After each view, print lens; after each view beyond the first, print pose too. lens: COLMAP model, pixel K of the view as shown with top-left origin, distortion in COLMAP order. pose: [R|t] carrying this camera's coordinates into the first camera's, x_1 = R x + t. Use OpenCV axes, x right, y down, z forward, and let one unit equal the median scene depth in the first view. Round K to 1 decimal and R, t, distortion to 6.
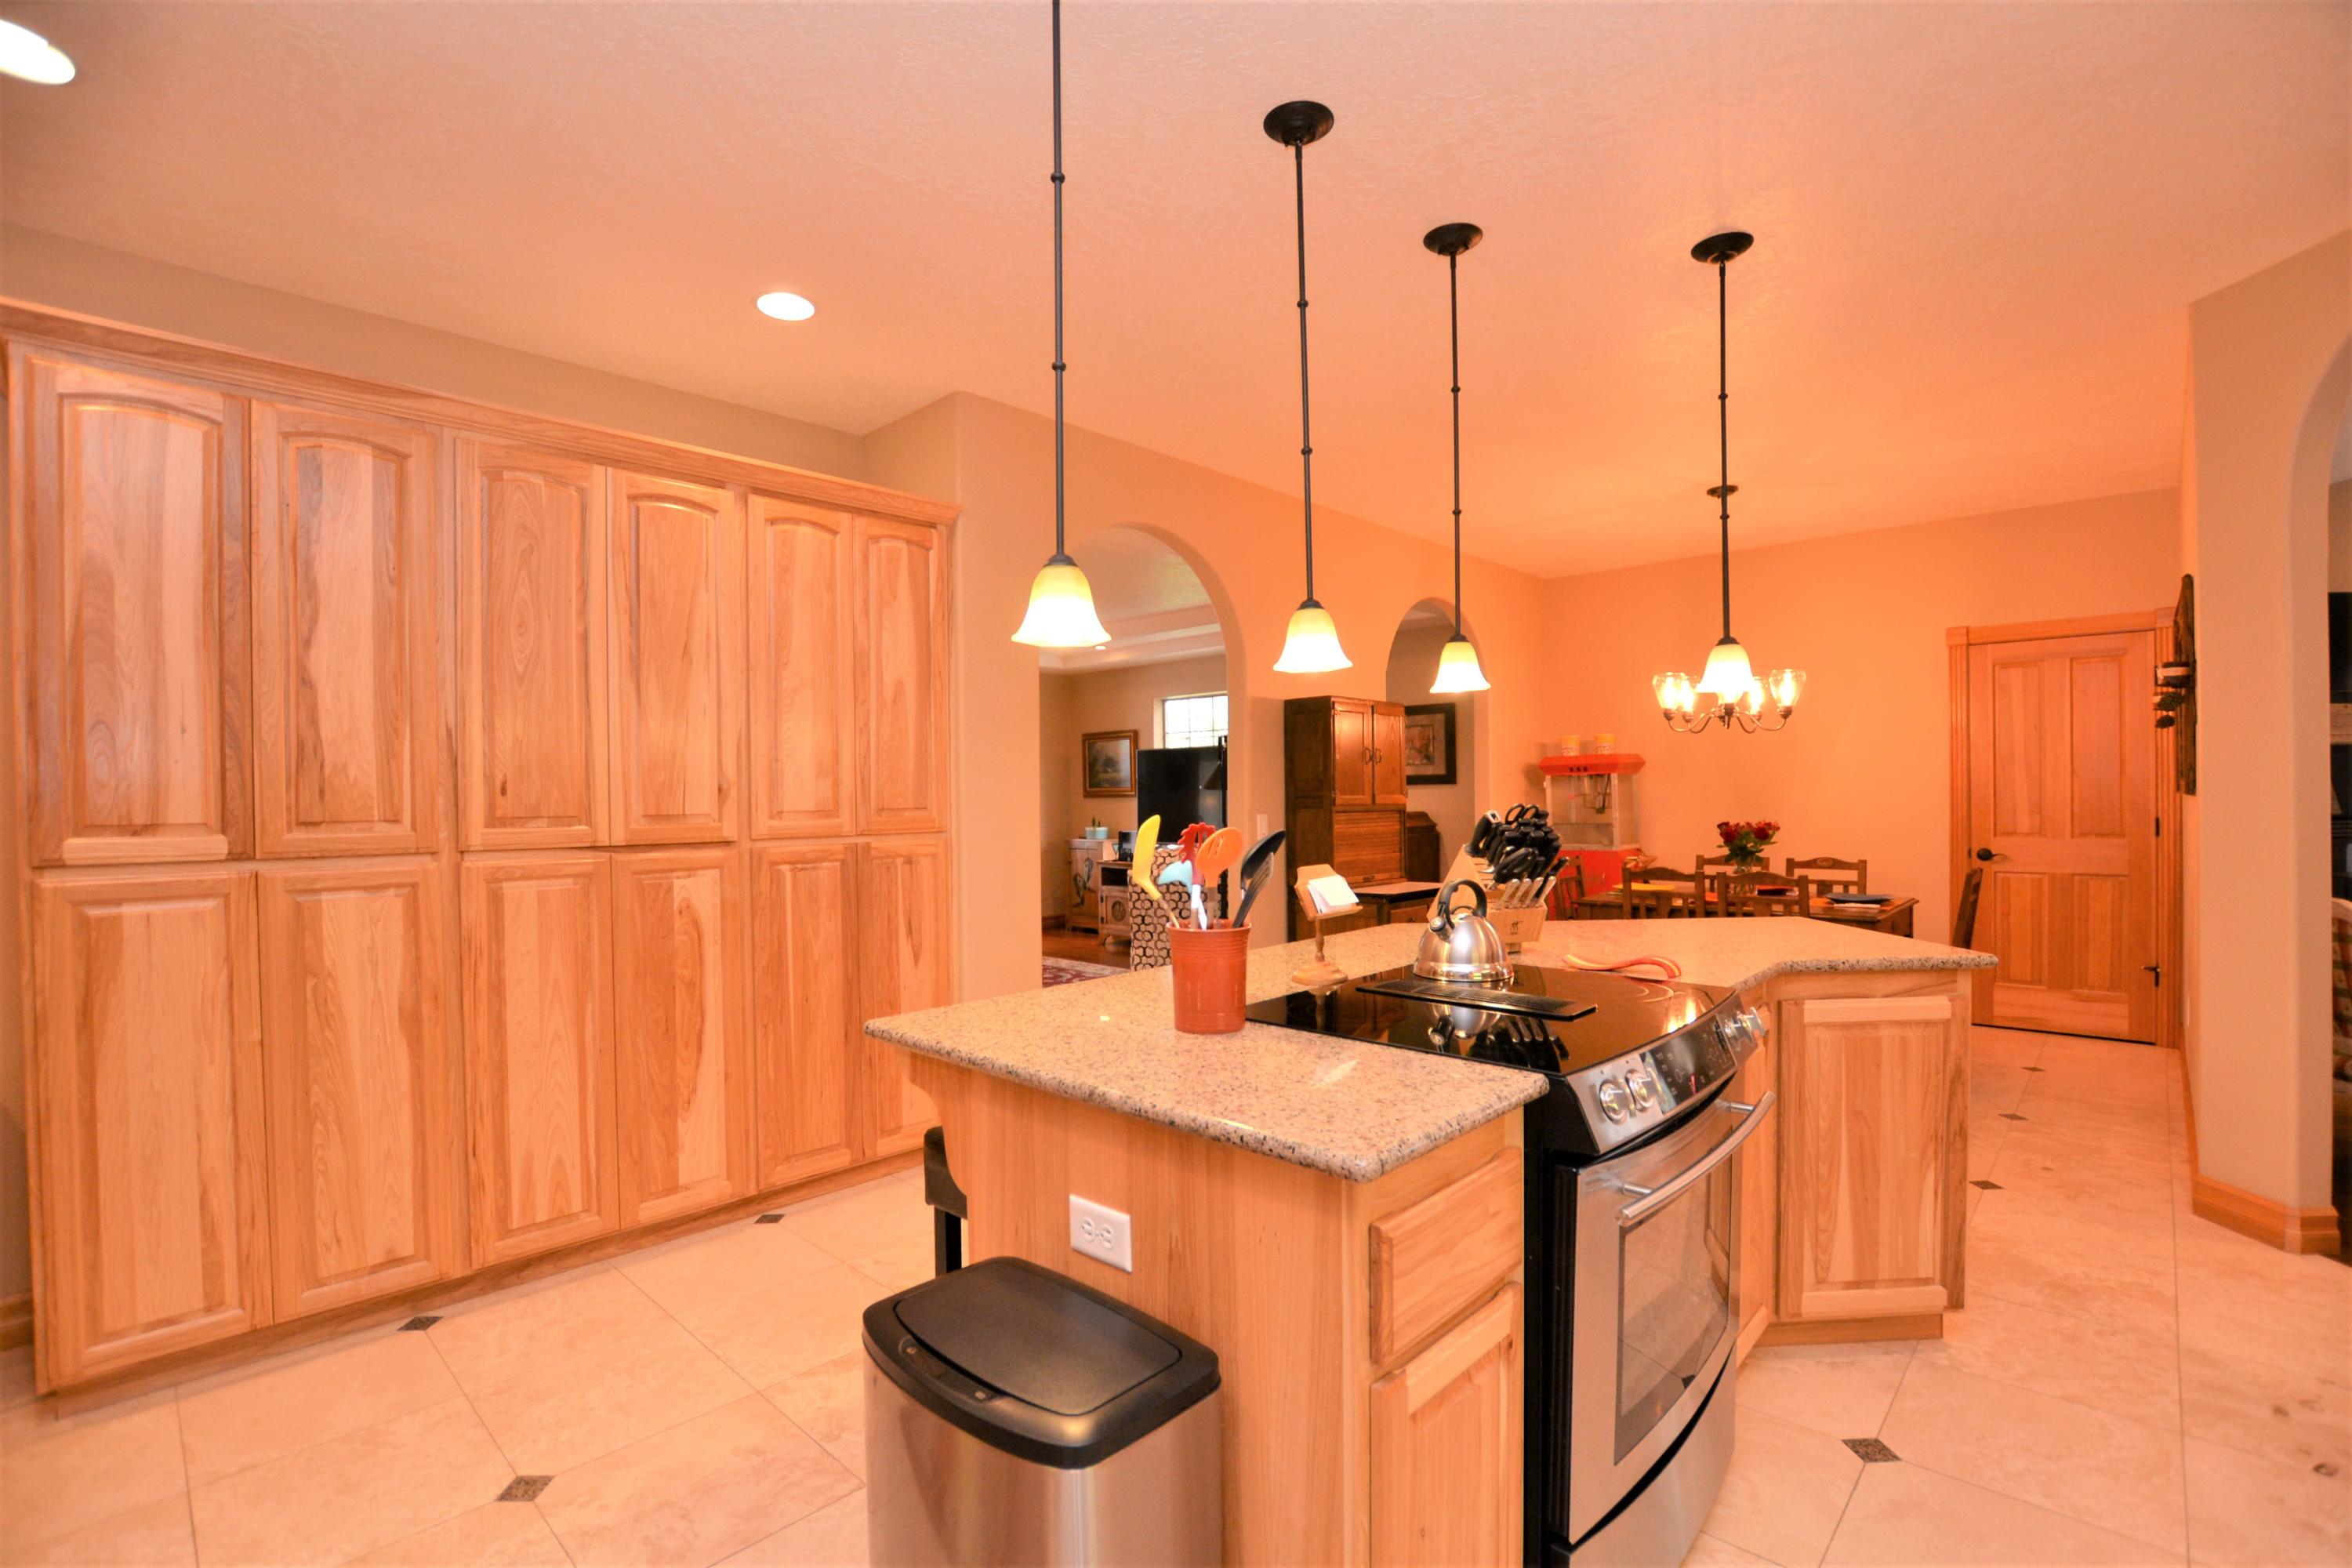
lens RADIAL K [[1051.4, 0, 1171.9], [0, 1051.4, 803.2], [0, 0, 1]] dist [-0.032842, 0.001593]
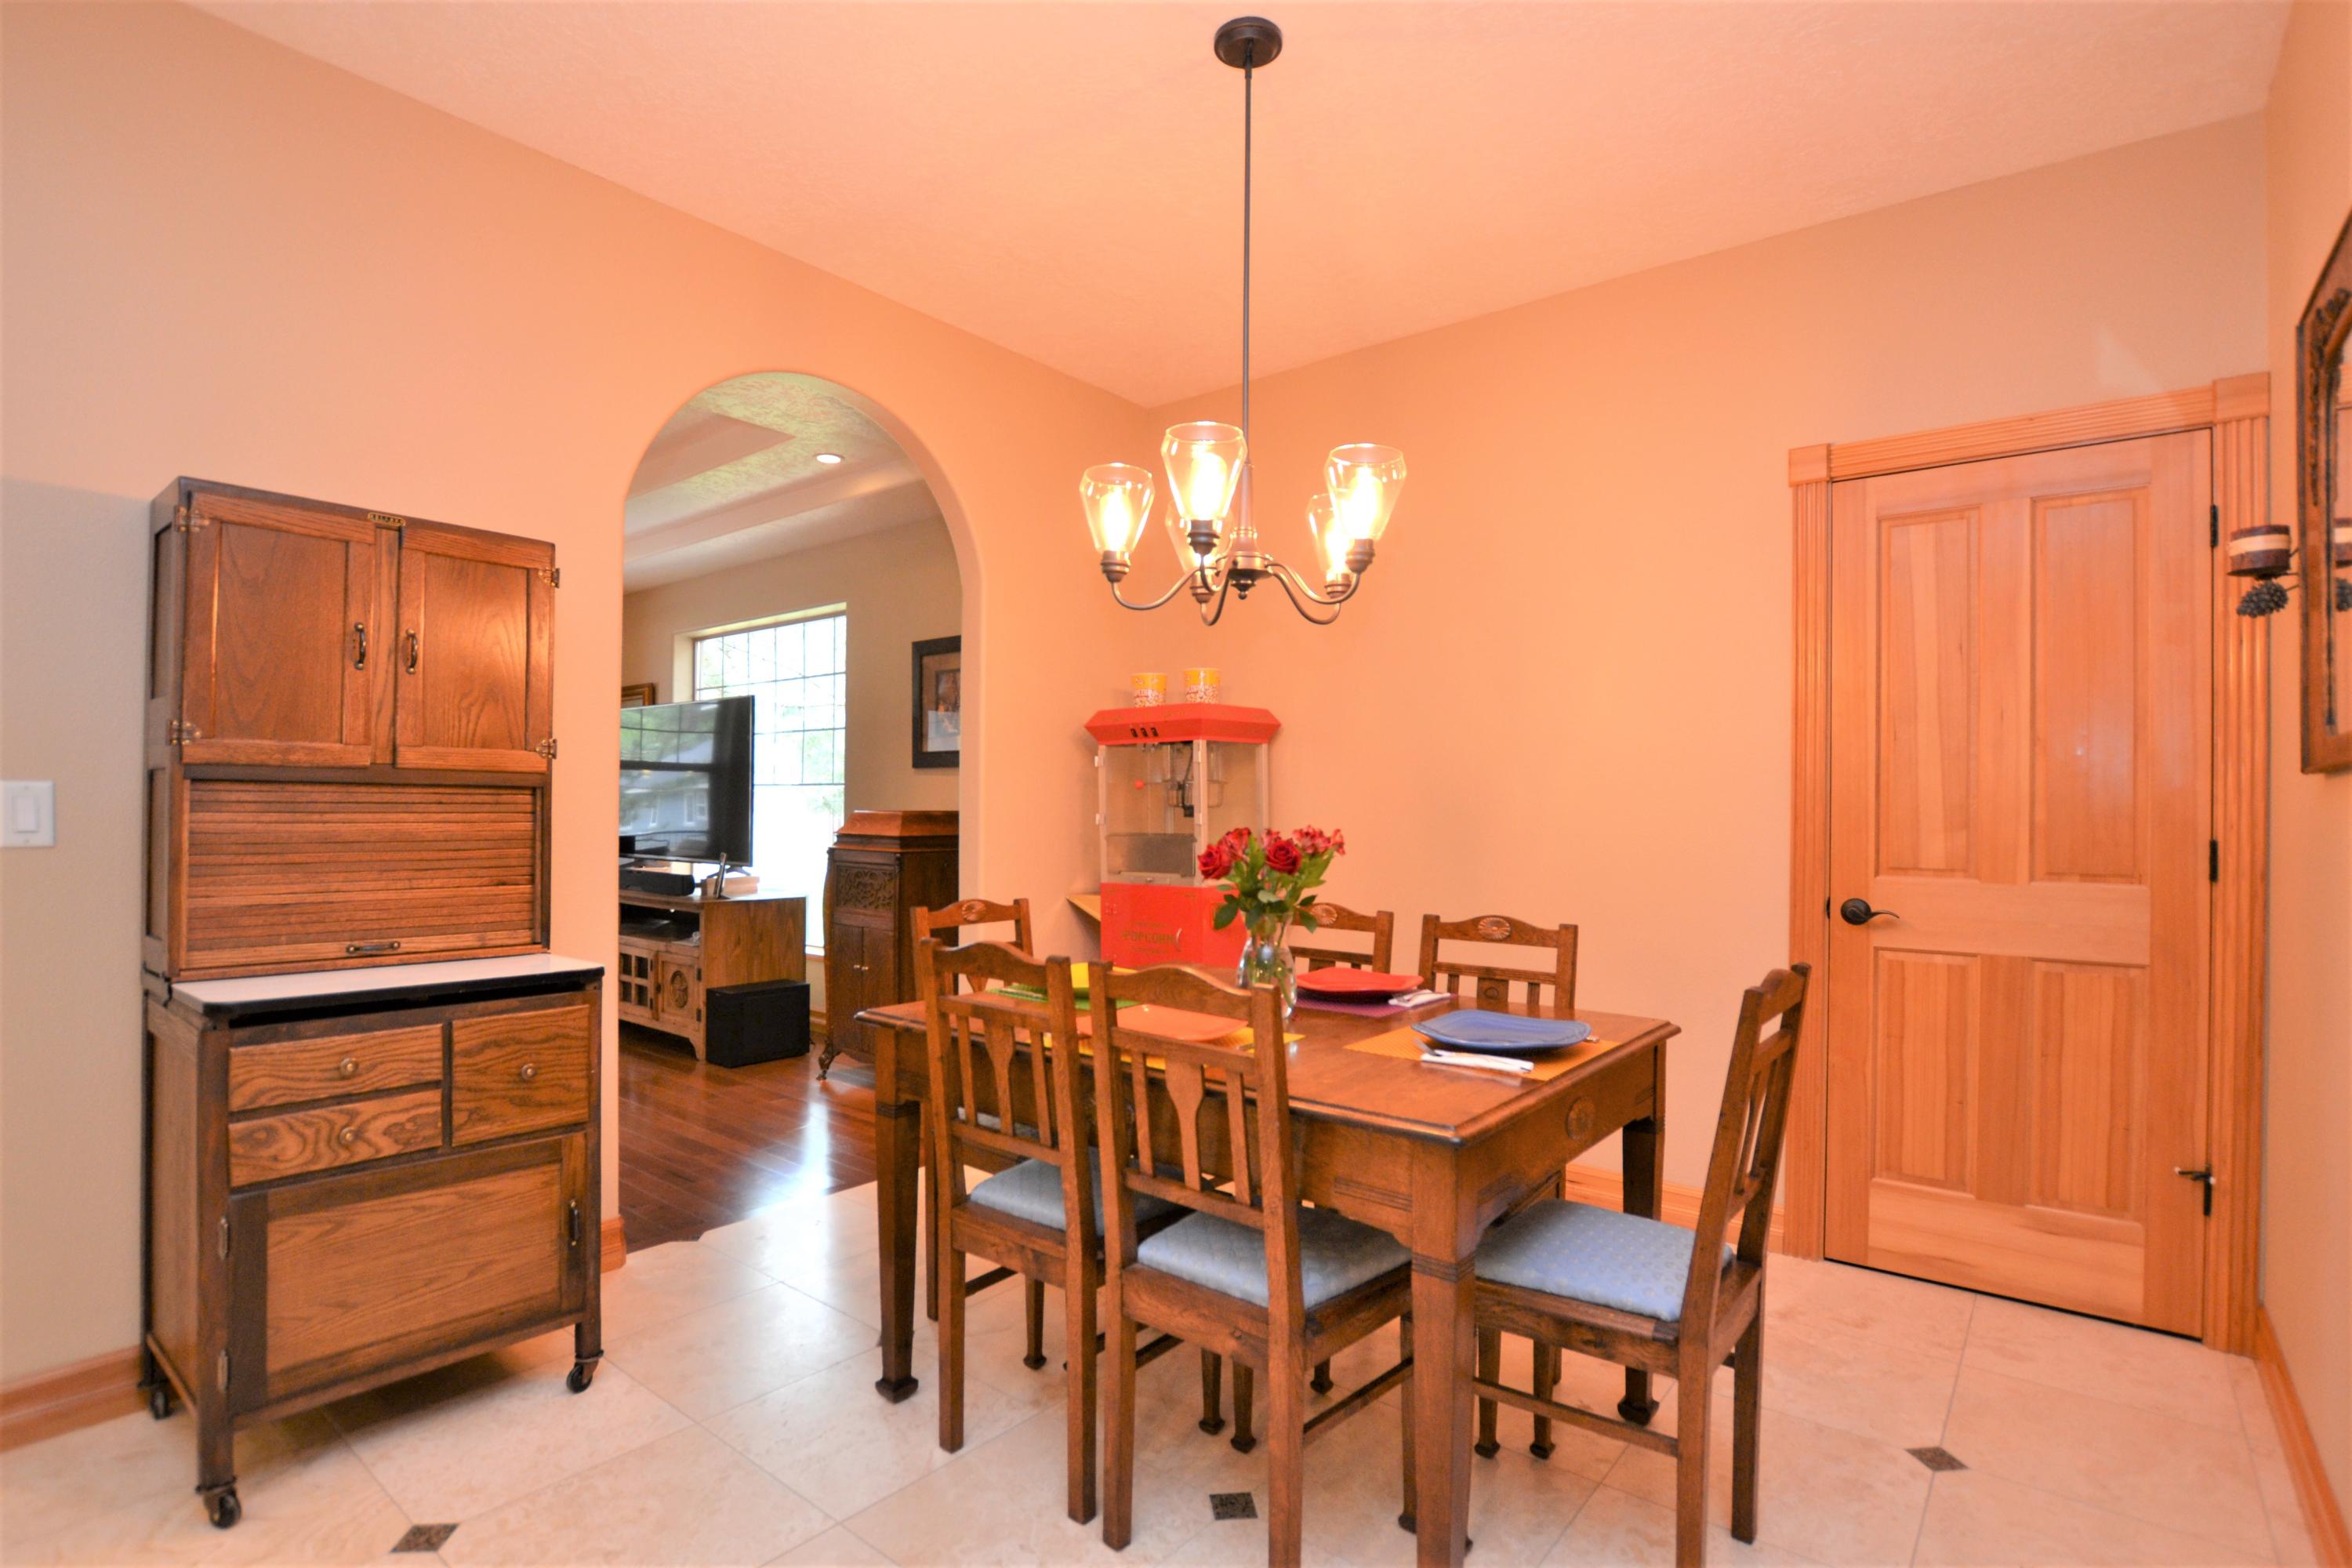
lens RADIAL K [[1119.2, 0, 1184.5], [0, 1119.2, 806.1], [0, 0, 1]] dist [-0.028823, 0.000940]
pose [[0.996027, 0.023351, 0.085936, 0.443485], [-0.022273, 0.999661, -0.013483, 0.014877], [-0.086221, 0.011516, 0.996209, 0.526208]]
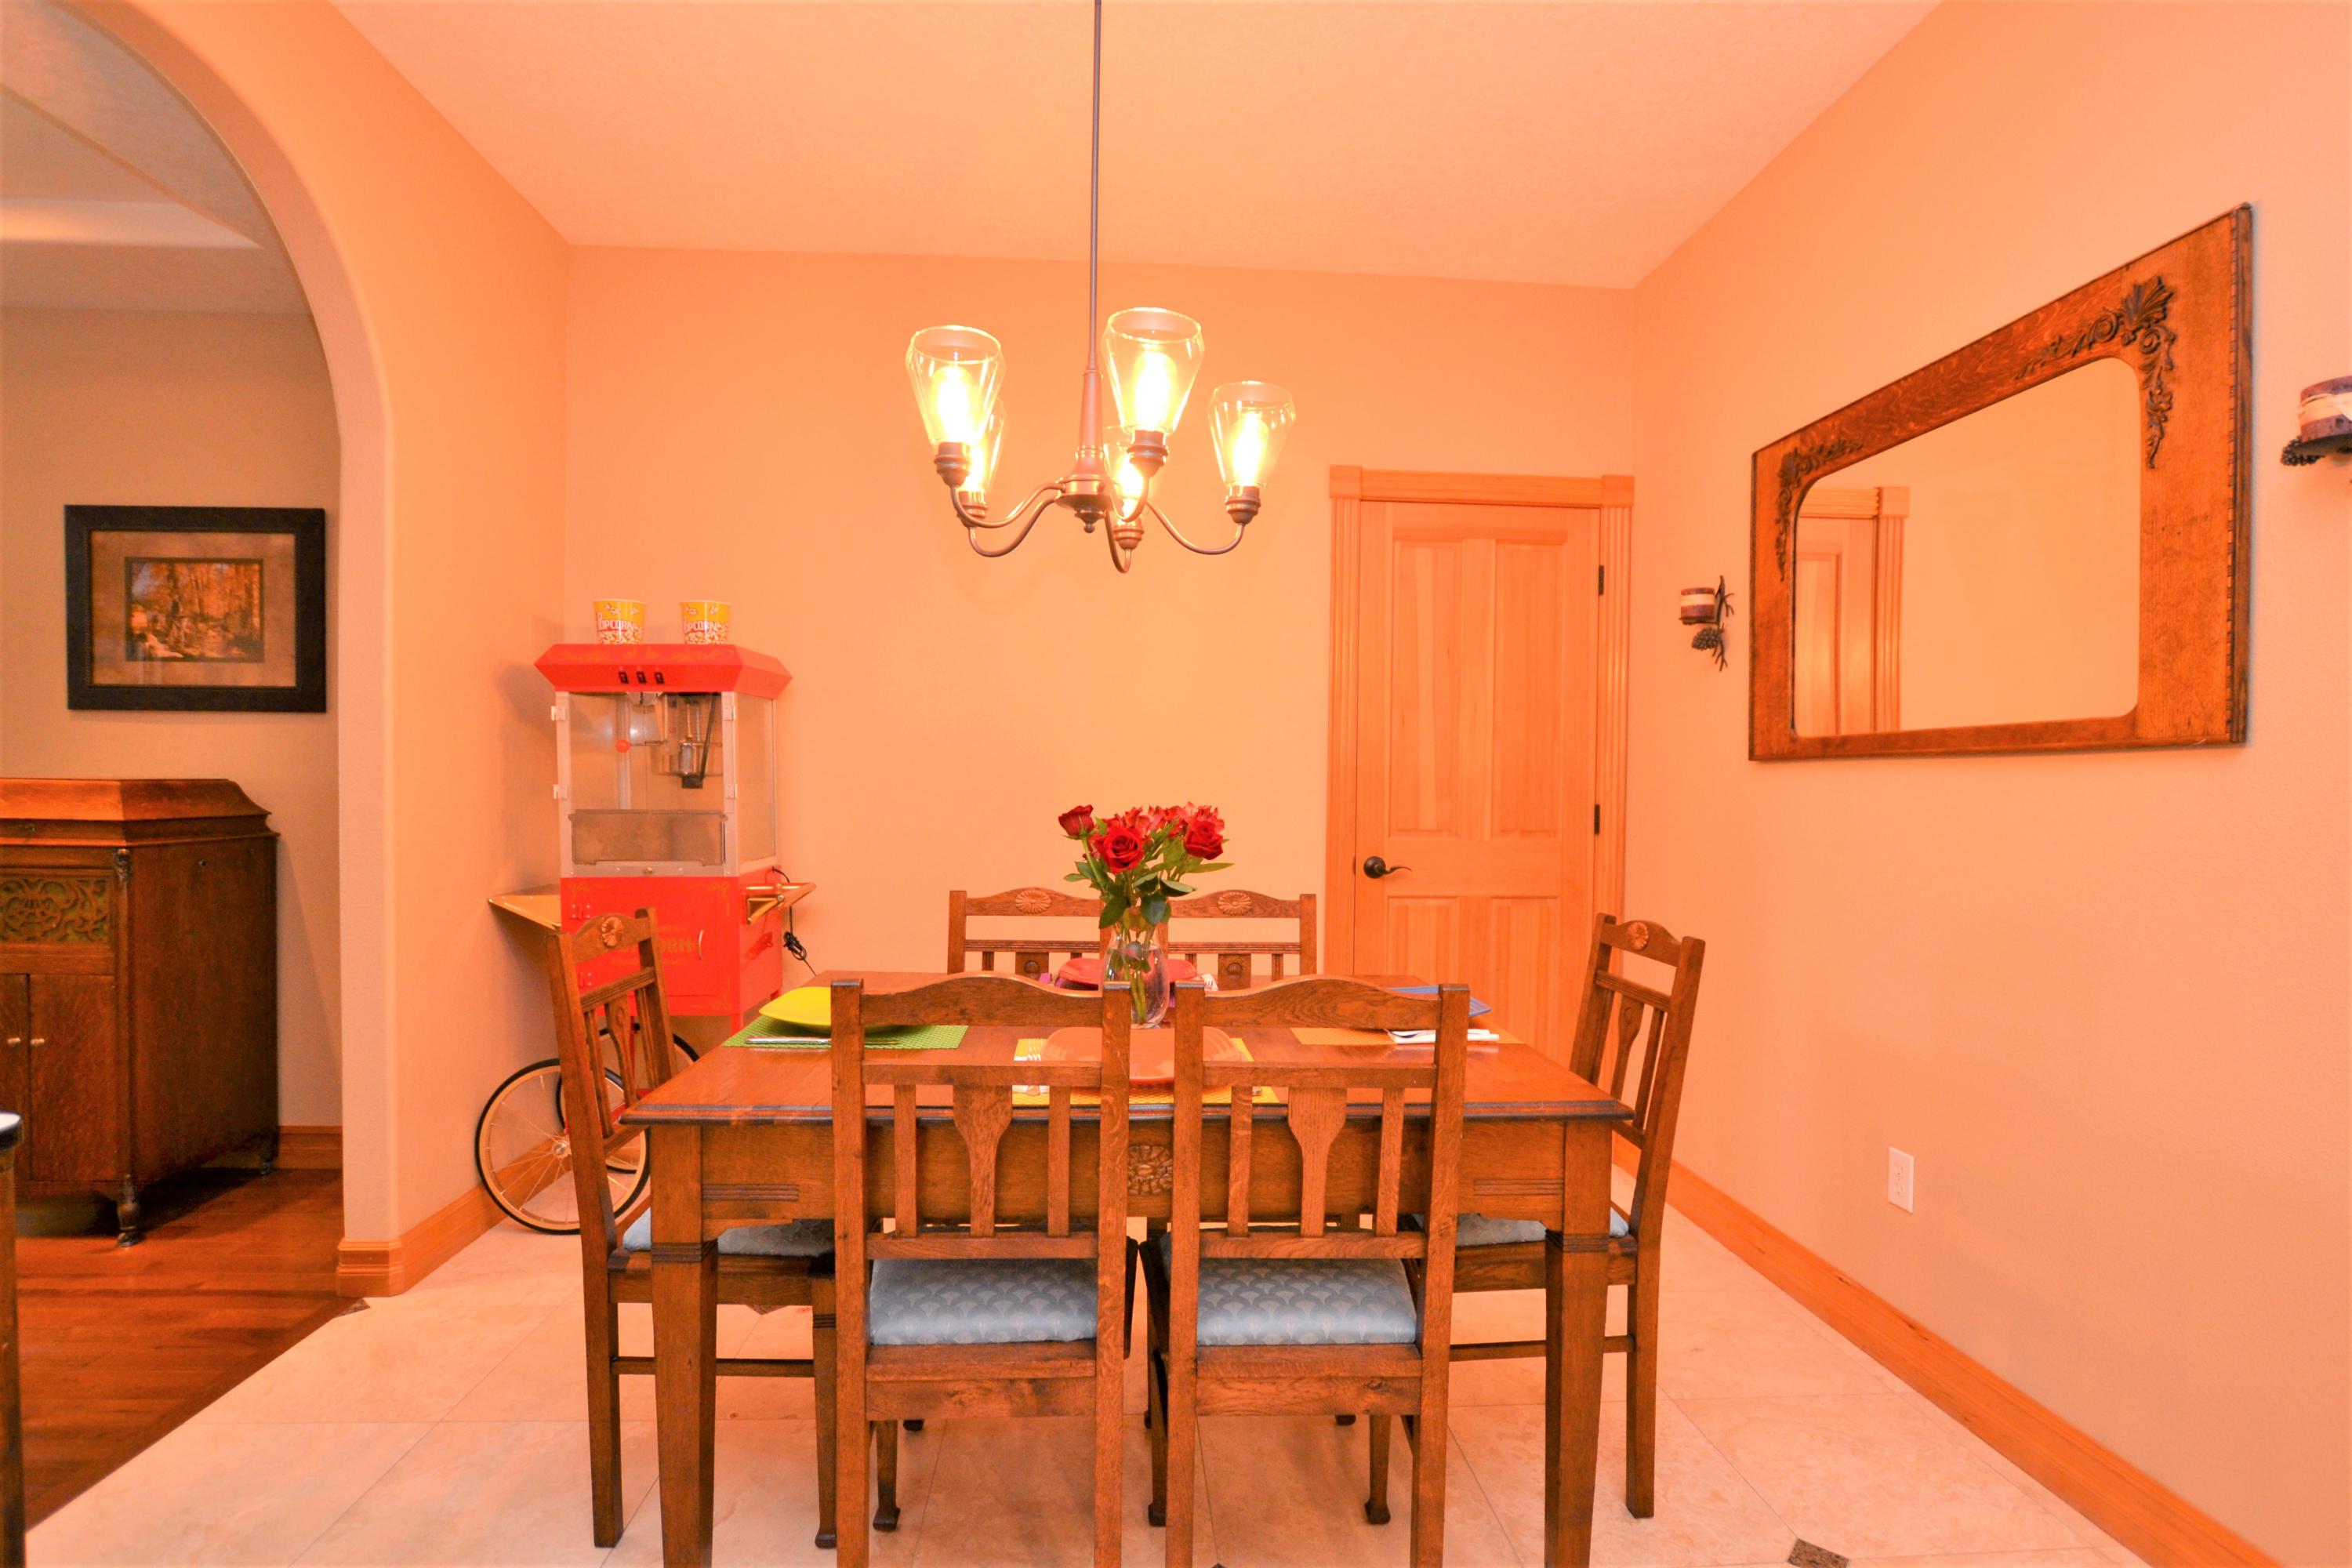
lens RADIAL K [[1119.2, 0, 1160.5], [0, 1119.2, 819.5], [0, 0, 1]] dist [-0.028823, 0.000940]
pose [[0.685243, -0.003062, 0.728308, 0.259980], [-0.015717, 0.999696, 0.018991, 0.013708], [-0.728145, -0.024460, 0.684987, 0.680718]]
